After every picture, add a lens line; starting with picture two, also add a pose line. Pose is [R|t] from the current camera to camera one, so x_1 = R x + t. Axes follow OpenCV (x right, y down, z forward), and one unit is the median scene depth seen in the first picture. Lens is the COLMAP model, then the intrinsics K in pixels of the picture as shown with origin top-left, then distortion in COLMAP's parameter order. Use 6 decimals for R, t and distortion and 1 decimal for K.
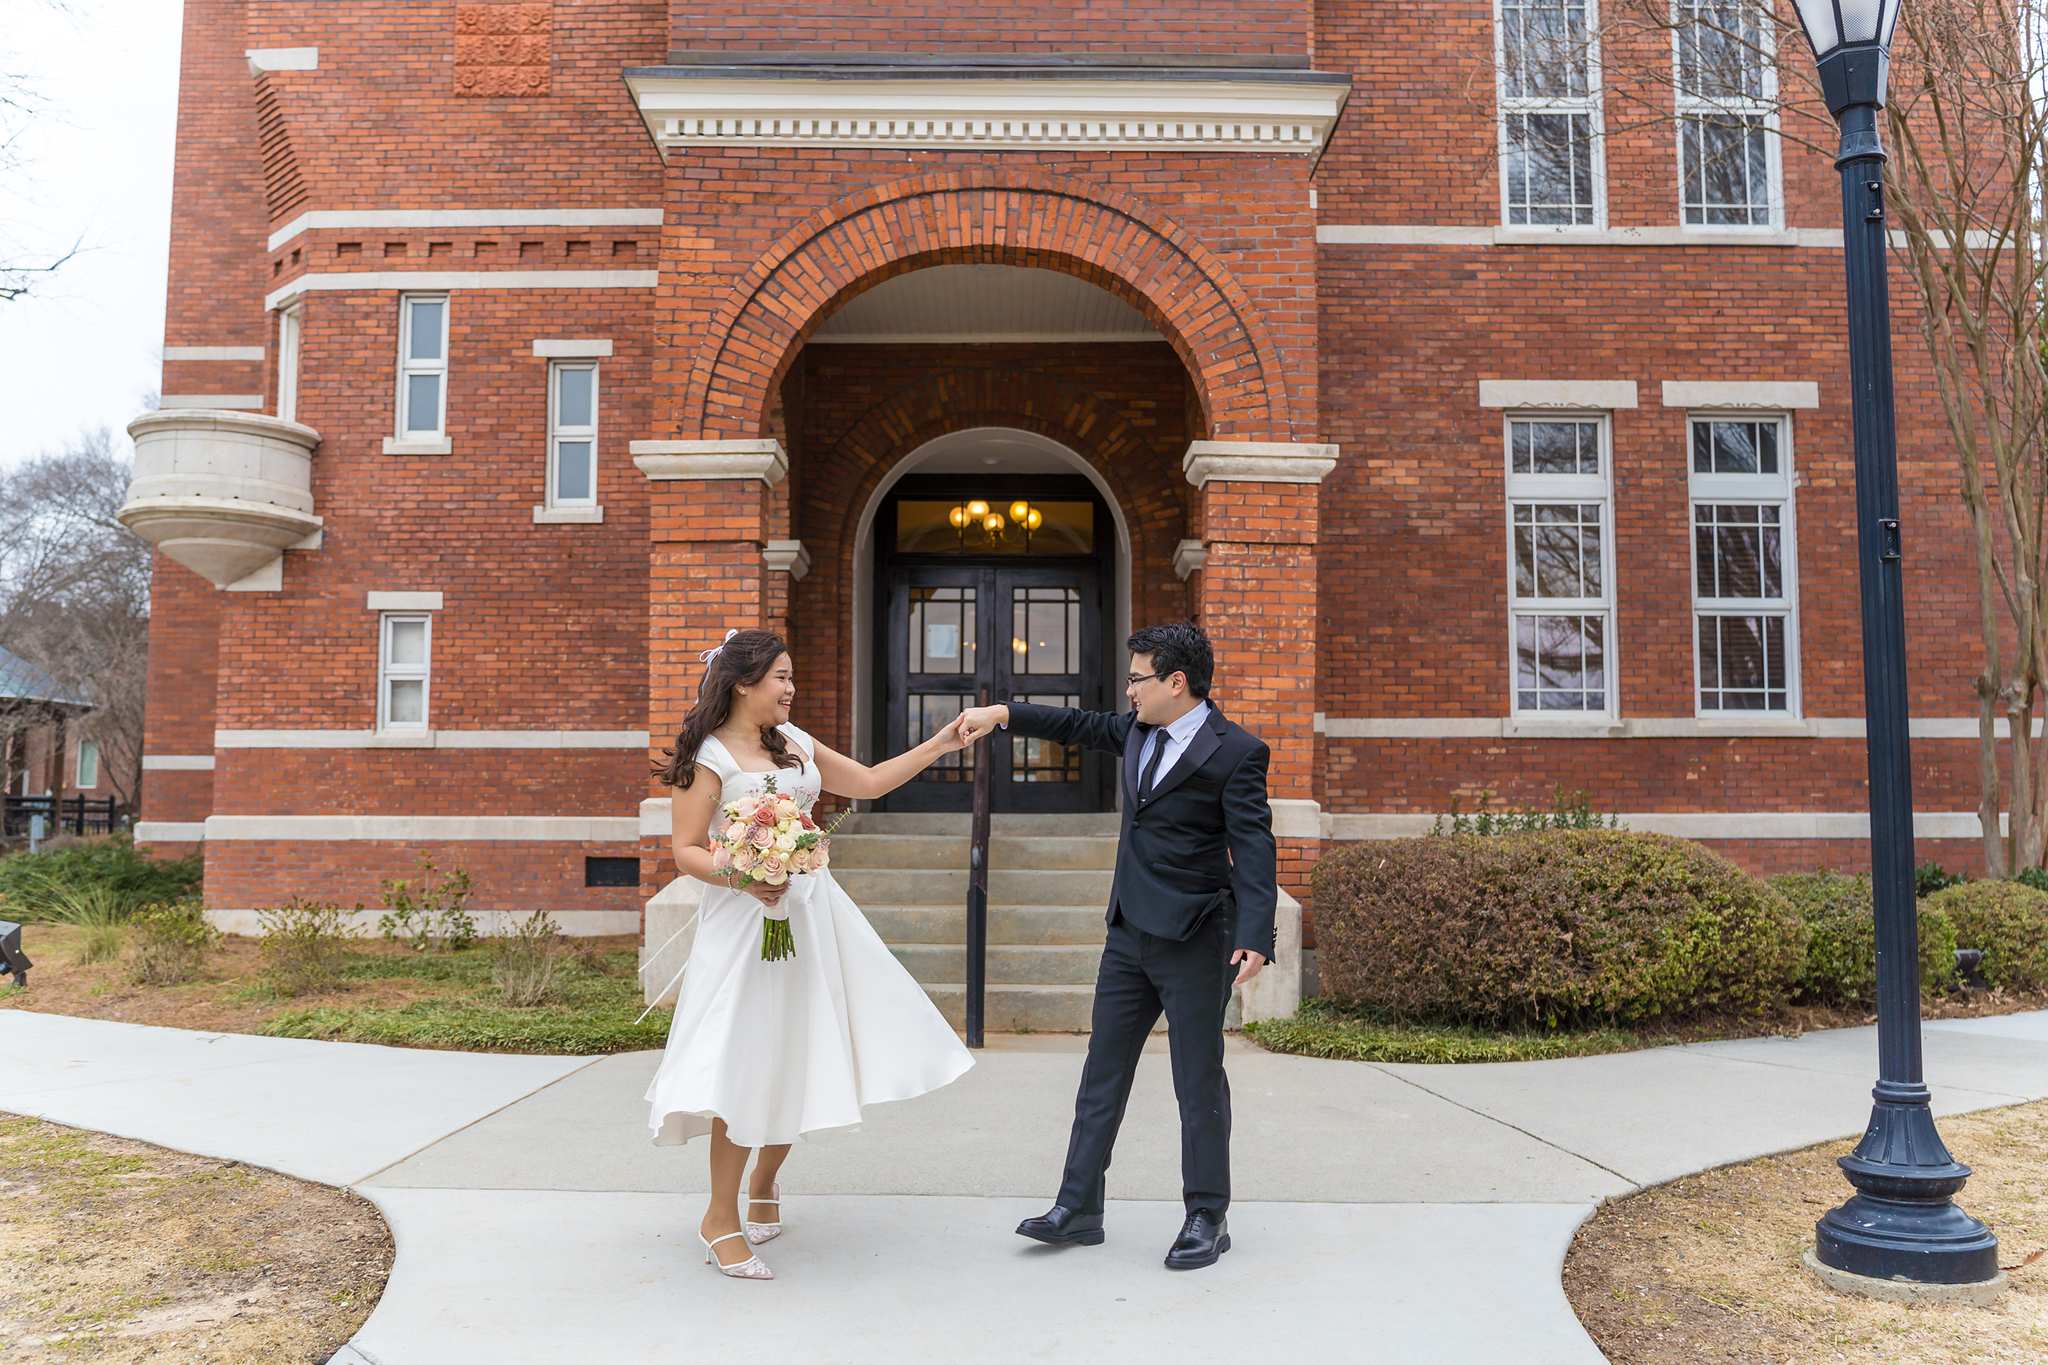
lens RADIAL K [[1577.3, 0, 1048.3], [0, 1577.3, 684.6], [0, 0, 1]] dist [-0.027124, 0.002230]
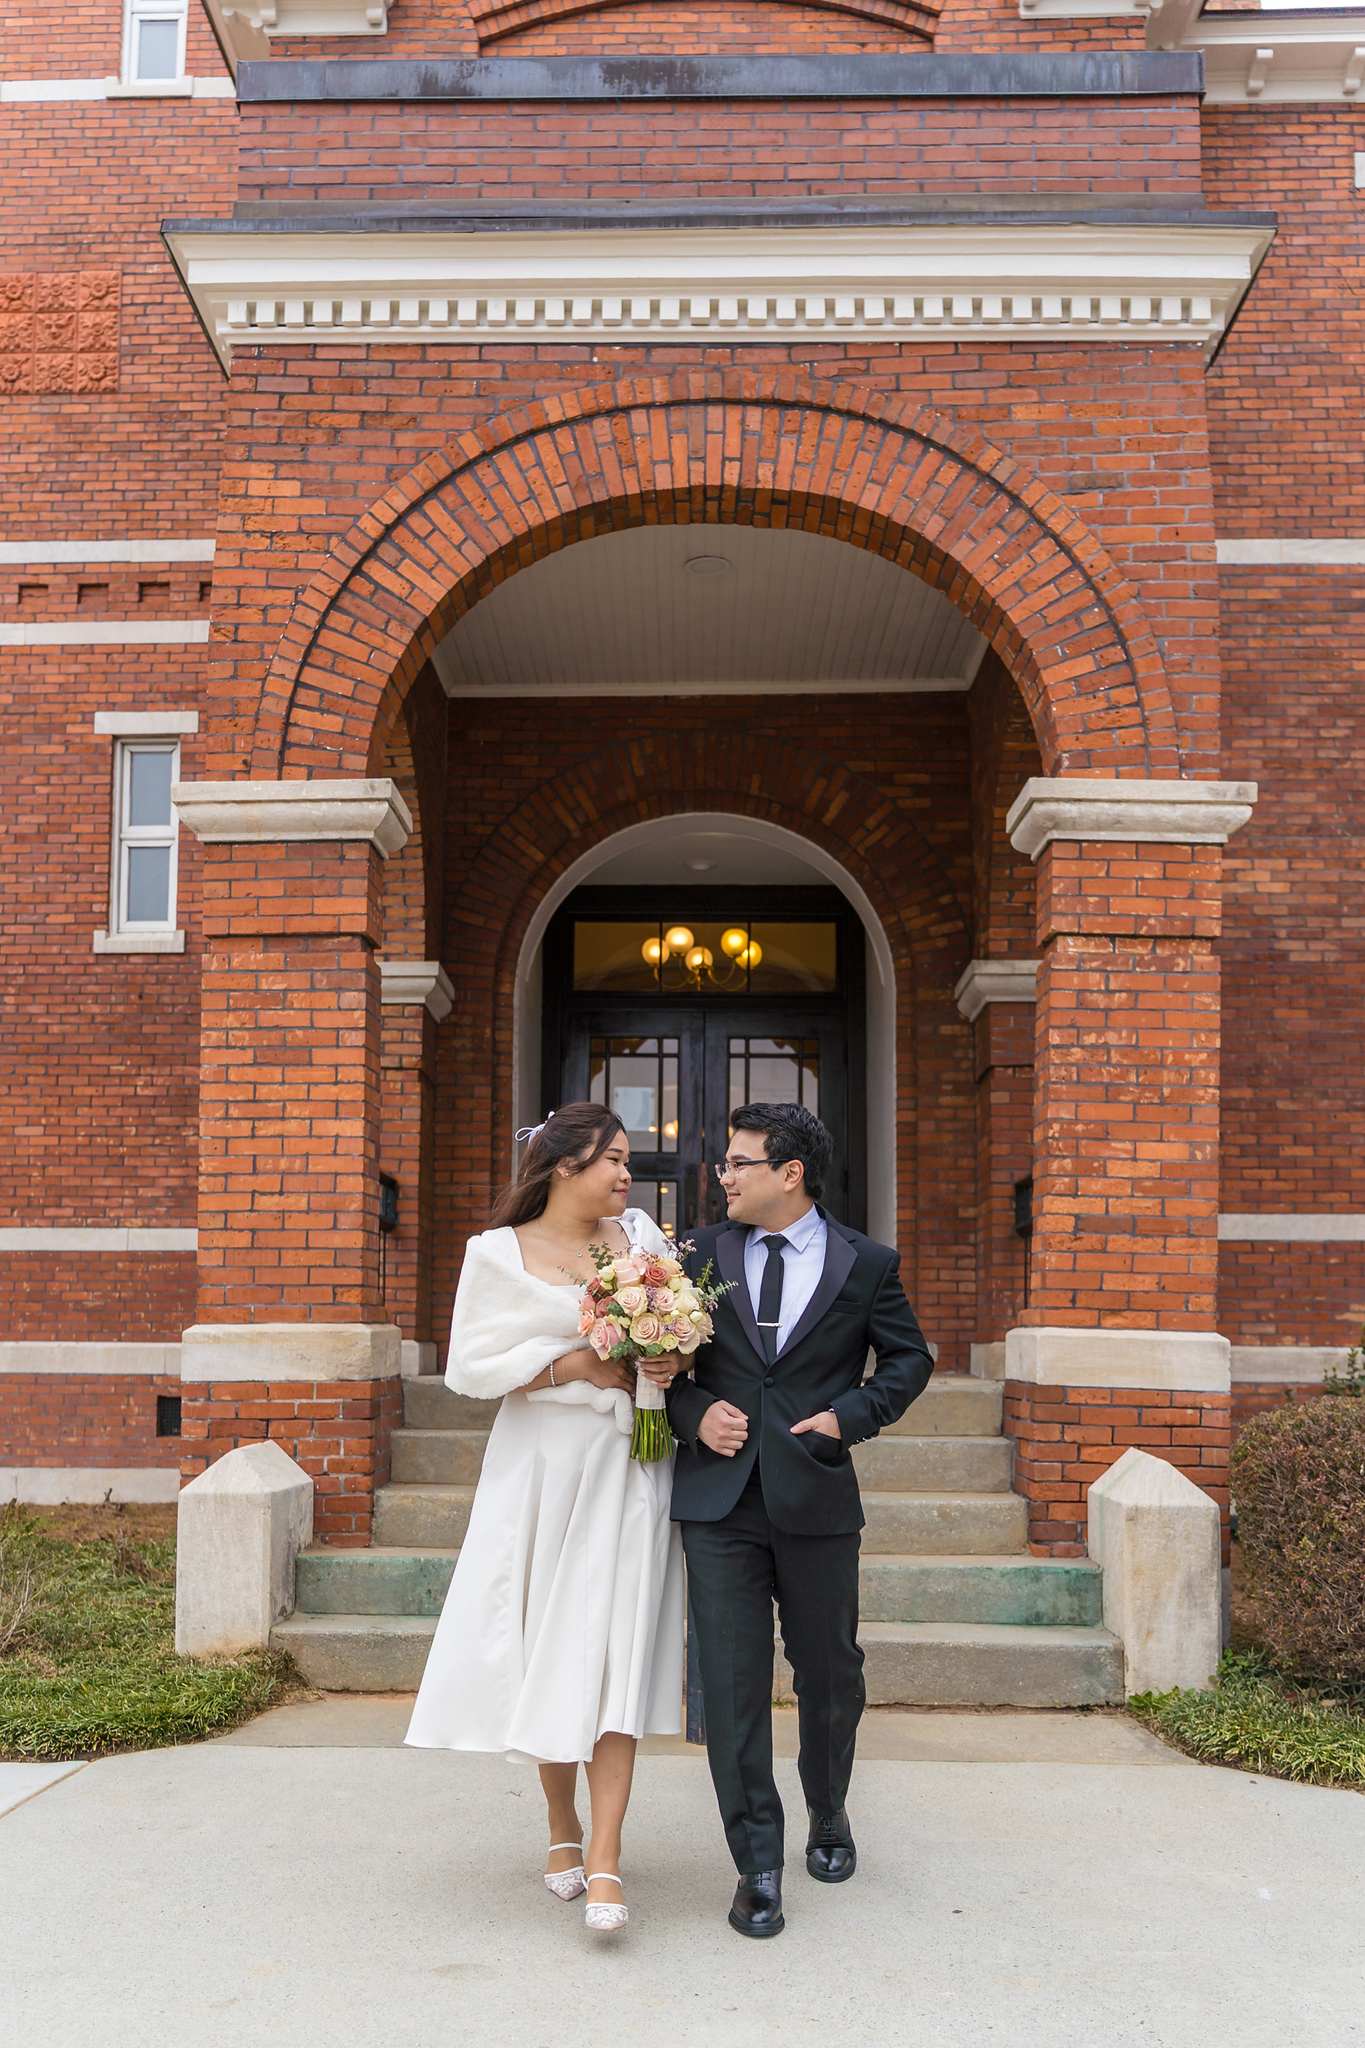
lens RADIAL K [[1709.9, 0, 676.3], [0, 1709.9, 1170.8], [0, 0, 1]] dist [0.005679, -0.003422]
pose [[0.999419, 0.002306, -0.034020, -0.020247], [-0.002654, 0.999945, -0.010176, 0.010182], [0.033994, 0.010260, 0.999369, 0.201399]]
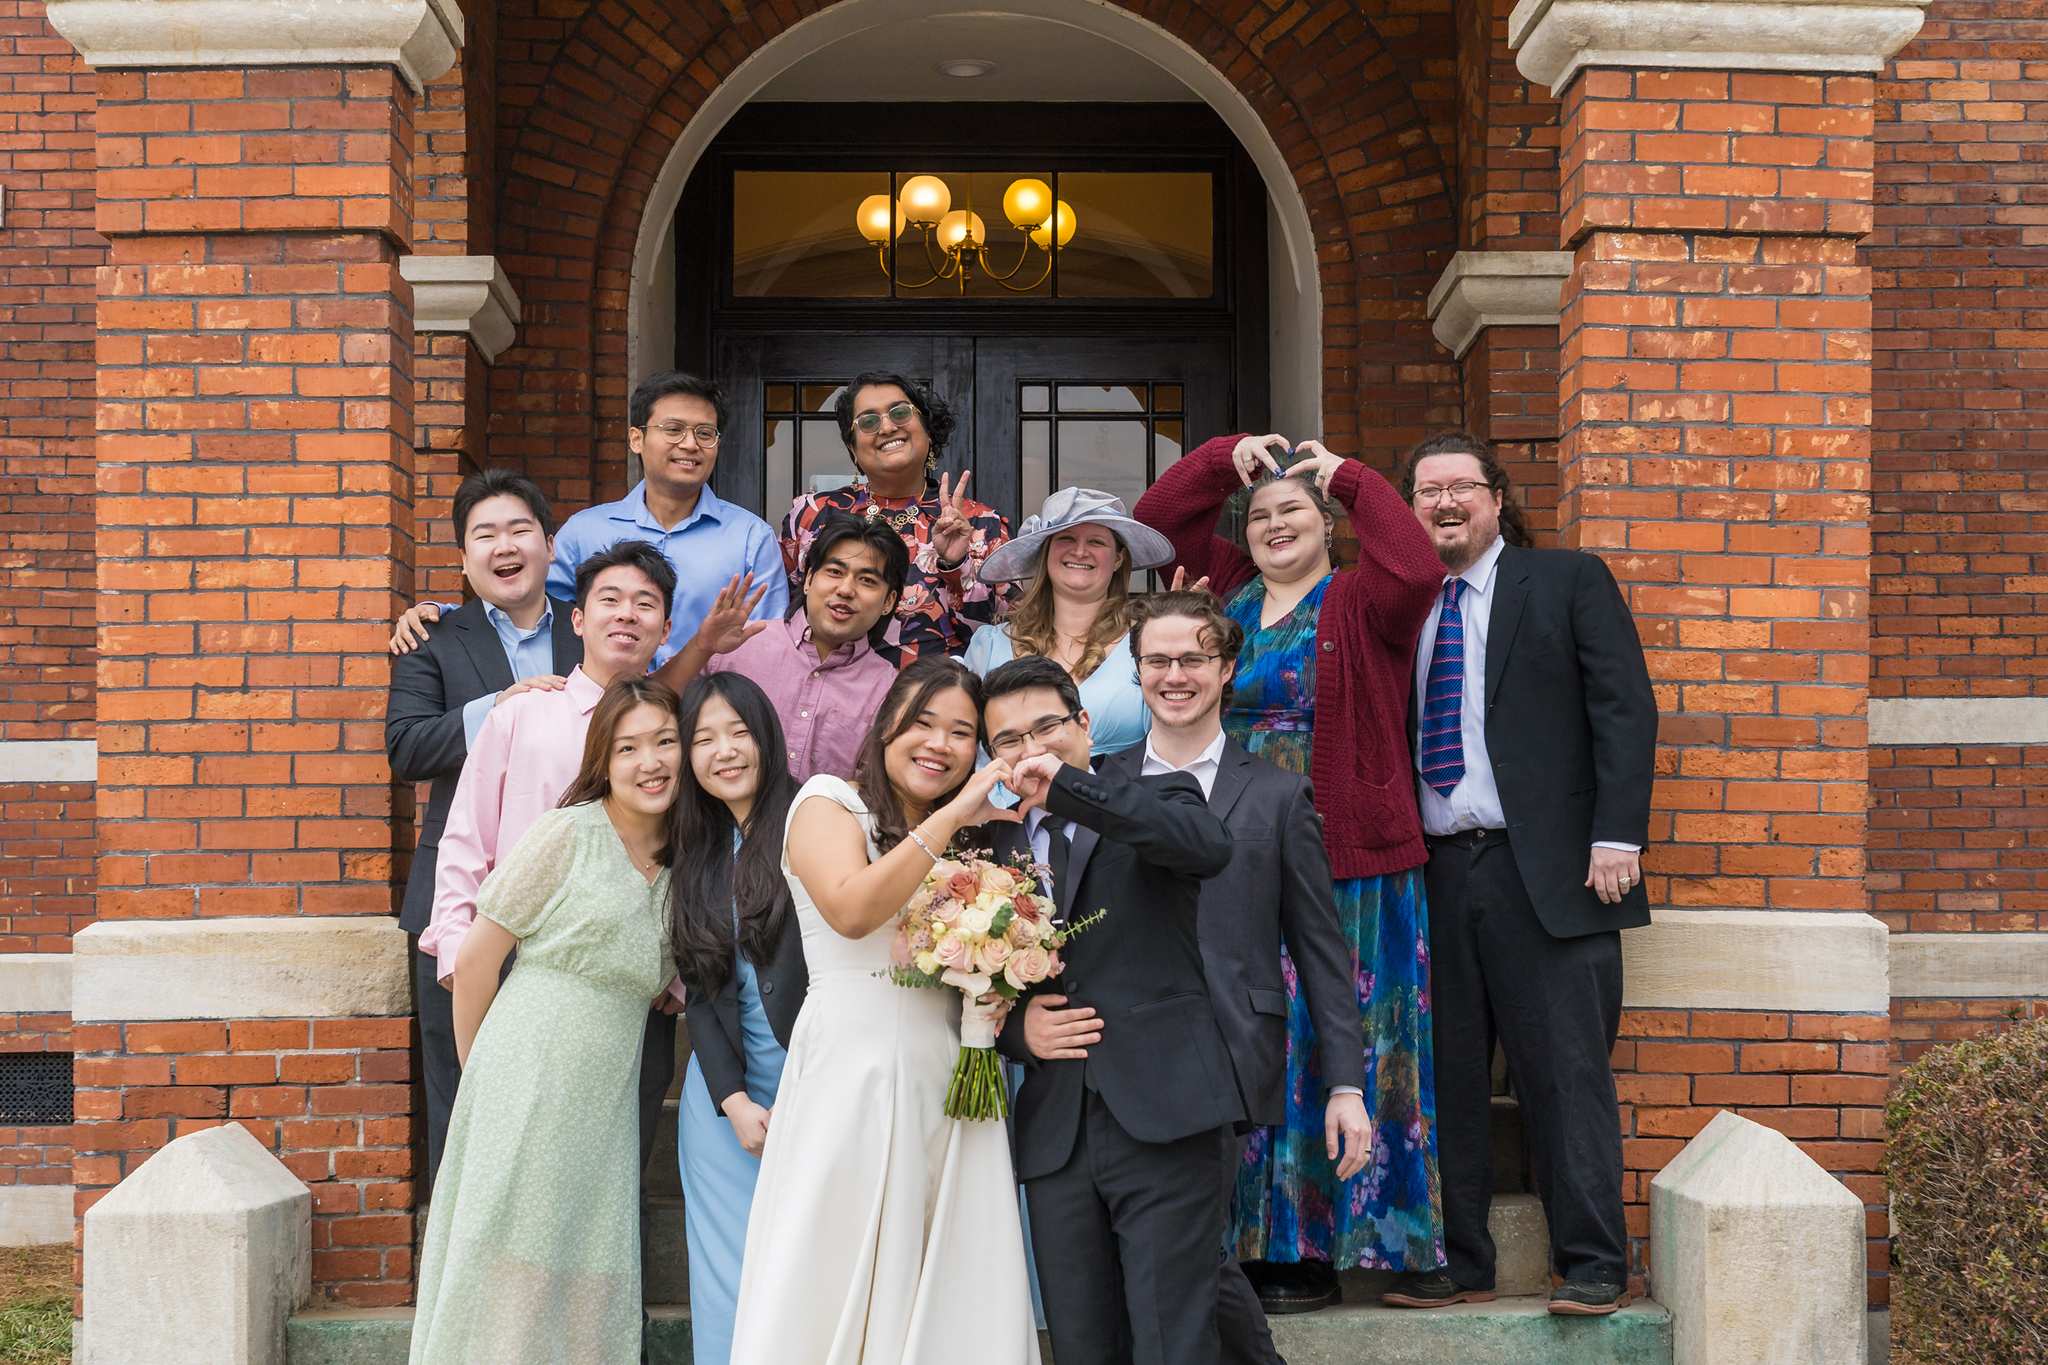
lens RADIAL K [[3355.6, 0, 1085.0], [0, 3355.6, 678.6], [0, 0, 1]] dist [0.010938, -0.040053]
pose [[0.999779, -0.006244, 0.020056, -0.024253], [0.005985, 0.999898, 0.012941, 0.003940], [-0.020135, -0.012818, 0.999715, 0.137708]]
